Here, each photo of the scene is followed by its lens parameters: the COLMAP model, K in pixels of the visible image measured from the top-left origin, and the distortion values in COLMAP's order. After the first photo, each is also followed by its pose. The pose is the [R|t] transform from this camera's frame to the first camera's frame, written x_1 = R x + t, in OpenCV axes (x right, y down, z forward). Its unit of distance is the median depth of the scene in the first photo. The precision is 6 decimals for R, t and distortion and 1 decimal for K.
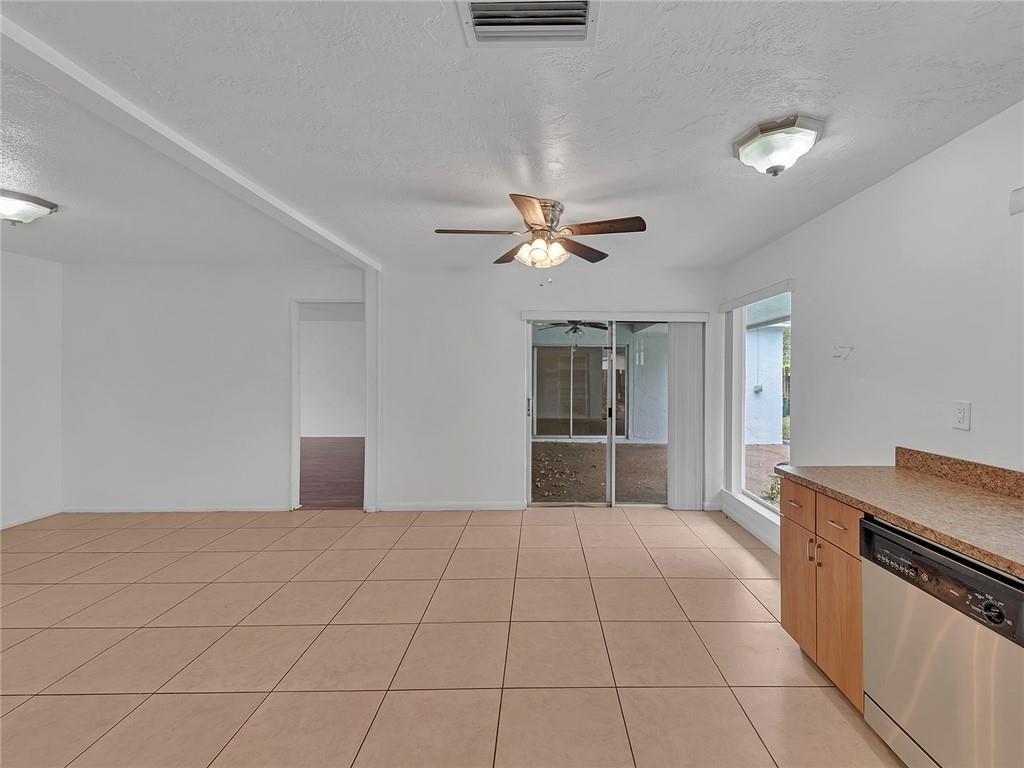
lens RADIAL K [[438.5, 0, 528.3], [0, 438.5, 379.4], [0, 0, 1]] dist [0.001694, -0.000106]
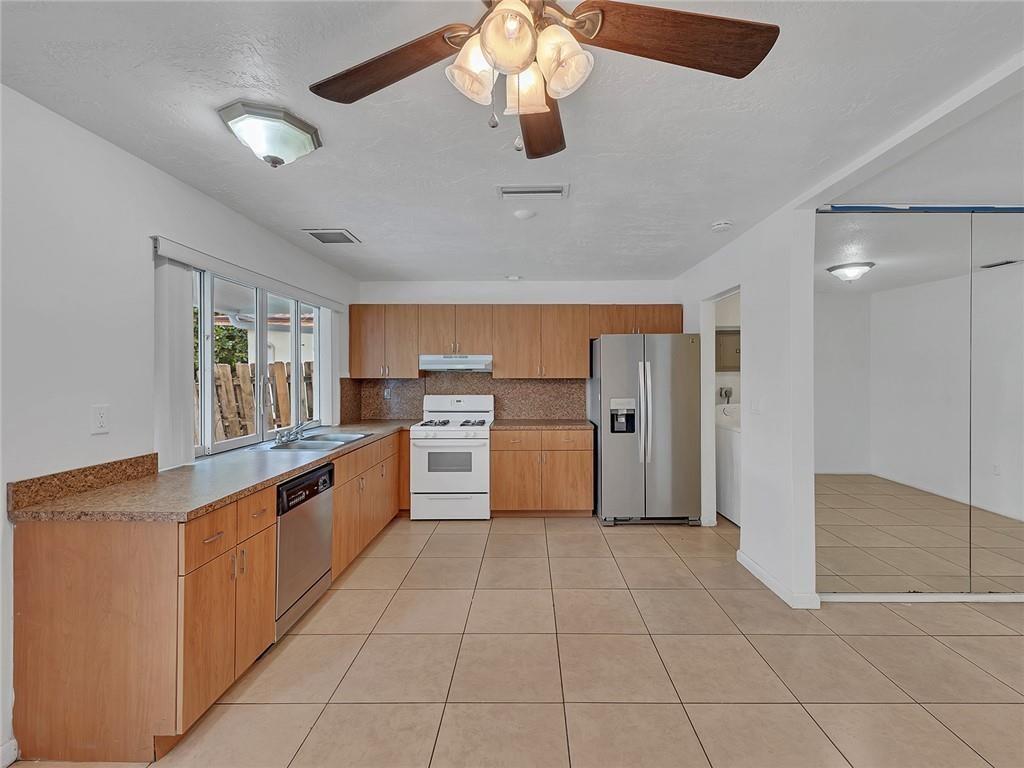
lens RADIAL K [[438.5, 0, 528.3], [0, 438.5, 379.4], [0, 0, 1]] dist [0.001694, -0.000106]
pose [[-0.999673, -0.000351, -0.025588, 0.044339], [-0.001040, 0.999638, 0.026899, -0.035274], [0.025569, 0.026917, -0.999311, 1.995151]]
